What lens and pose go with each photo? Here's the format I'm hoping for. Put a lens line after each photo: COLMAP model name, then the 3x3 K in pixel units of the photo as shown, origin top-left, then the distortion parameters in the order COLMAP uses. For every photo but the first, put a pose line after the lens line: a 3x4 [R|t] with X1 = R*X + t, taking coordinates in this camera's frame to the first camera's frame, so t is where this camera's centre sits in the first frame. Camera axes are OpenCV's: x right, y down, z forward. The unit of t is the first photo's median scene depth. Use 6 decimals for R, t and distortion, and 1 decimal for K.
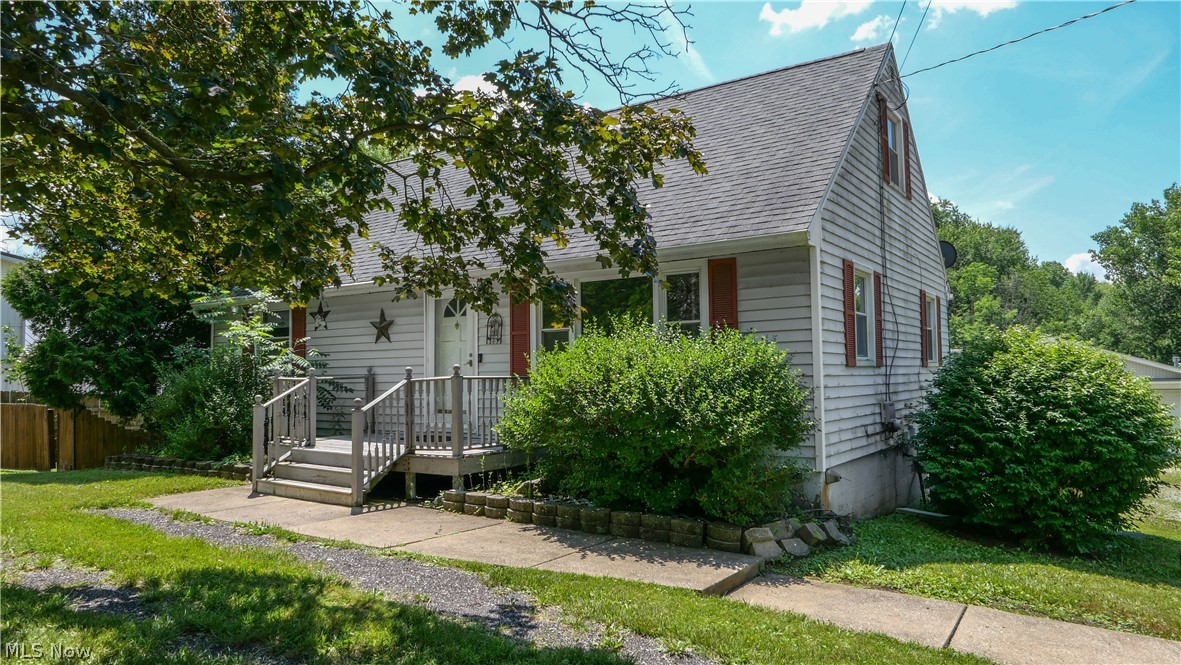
lens RADIAL K [[791.0, 0, 590.5], [0, 791.0, 332.5], [0, 0, 1]] dist [-0.062831, 0.041407]
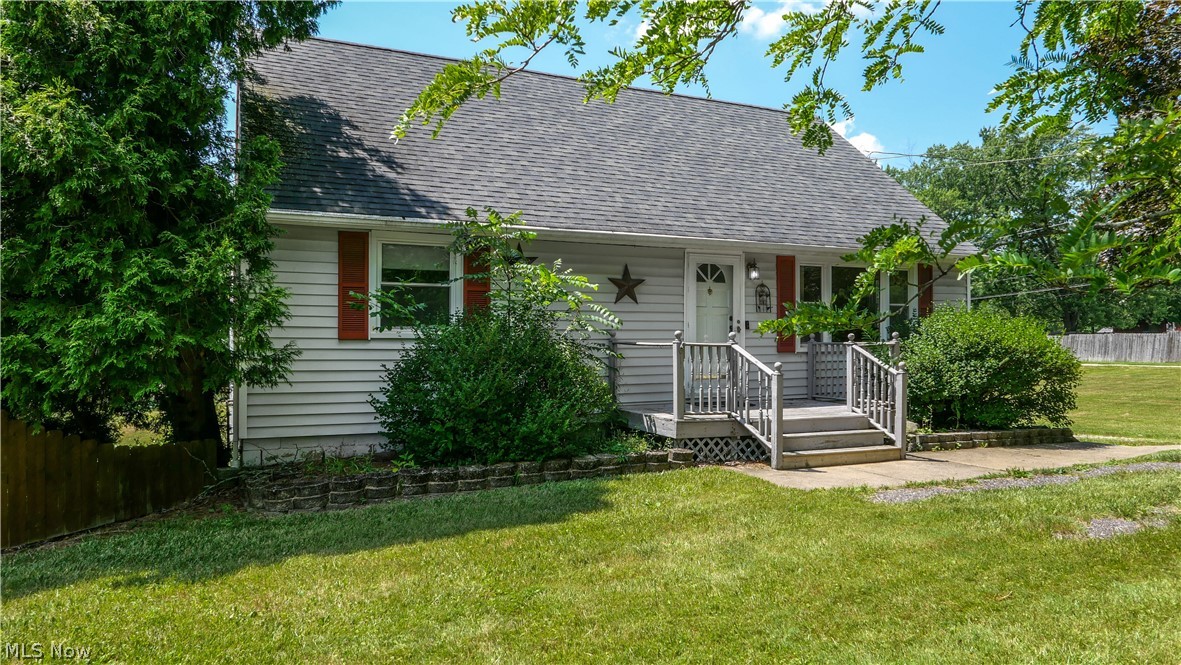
lens RADIAL K [[791.0, 0, 590.5], [0, 791.0, 332.5], [0, 0, 1]] dist [-0.062831, 0.041407]
pose [[0.511052, 0.012935, 0.859452, -1.154824], [-0.056546, 0.998227, 0.018600, 0.034807], [-0.857688, -0.058104, 0.510877, 0.645483]]
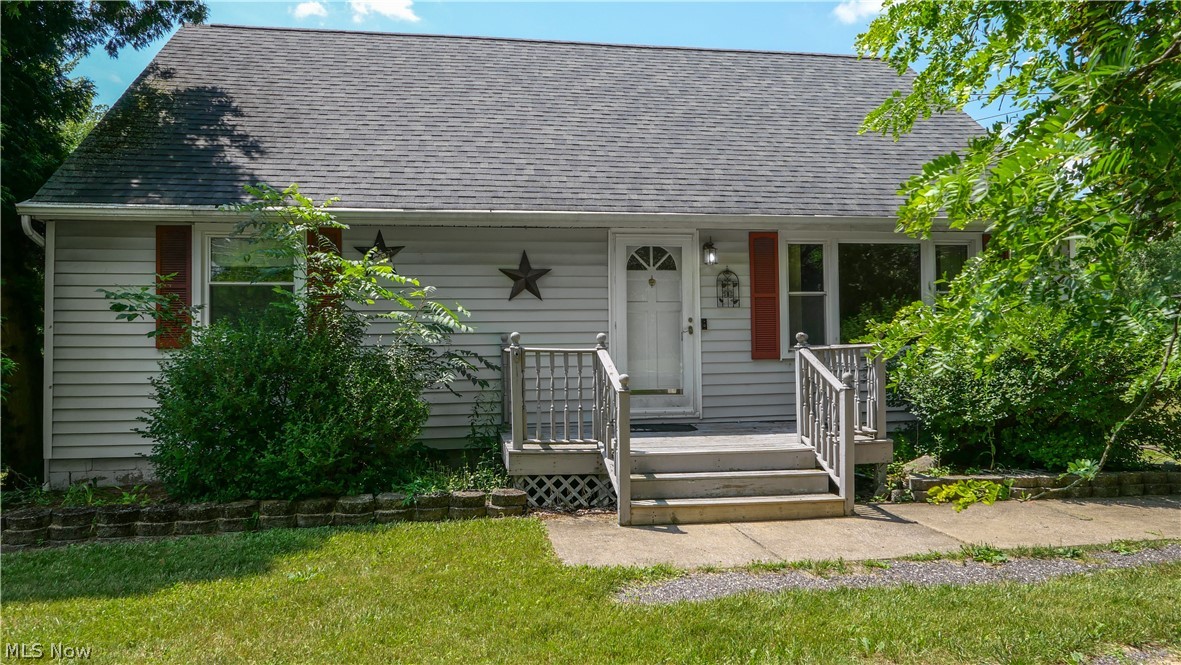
lens RADIAL K [[791.0, 0, 590.5], [0, 791.0, 332.5], [0, 0, 1]] dist [-0.062831, 0.041407]
pose [[0.731818, 0.013212, 0.681372, -0.776605], [-0.034710, 0.999237, 0.017905, 0.030673], [-0.680616, -0.036754, 0.731718, 0.492902]]
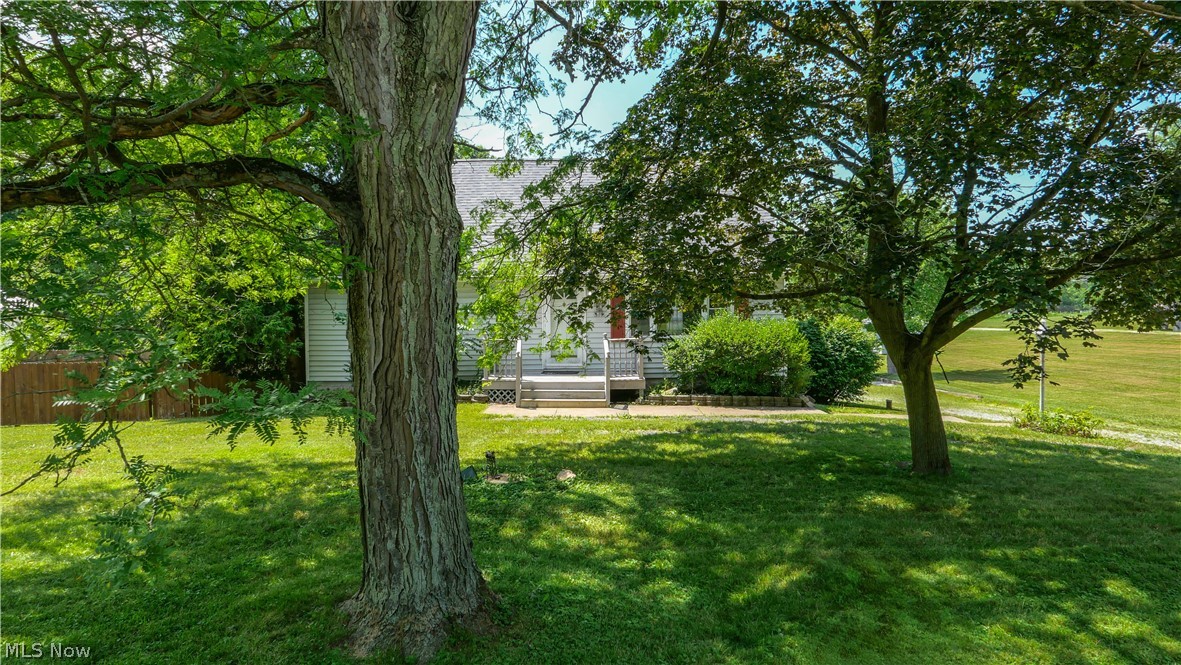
lens RADIAL K [[791.0, 0, 590.5], [0, 791.0, 332.5], [0, 0, 1]] dist [-0.062831, 0.041407]
pose [[0.827612, -0.022685, 0.560842, -1.109446], [-0.031839, 0.995677, 0.087258, -0.103420], [-0.560397, -0.090073, 0.823312, -0.433994]]
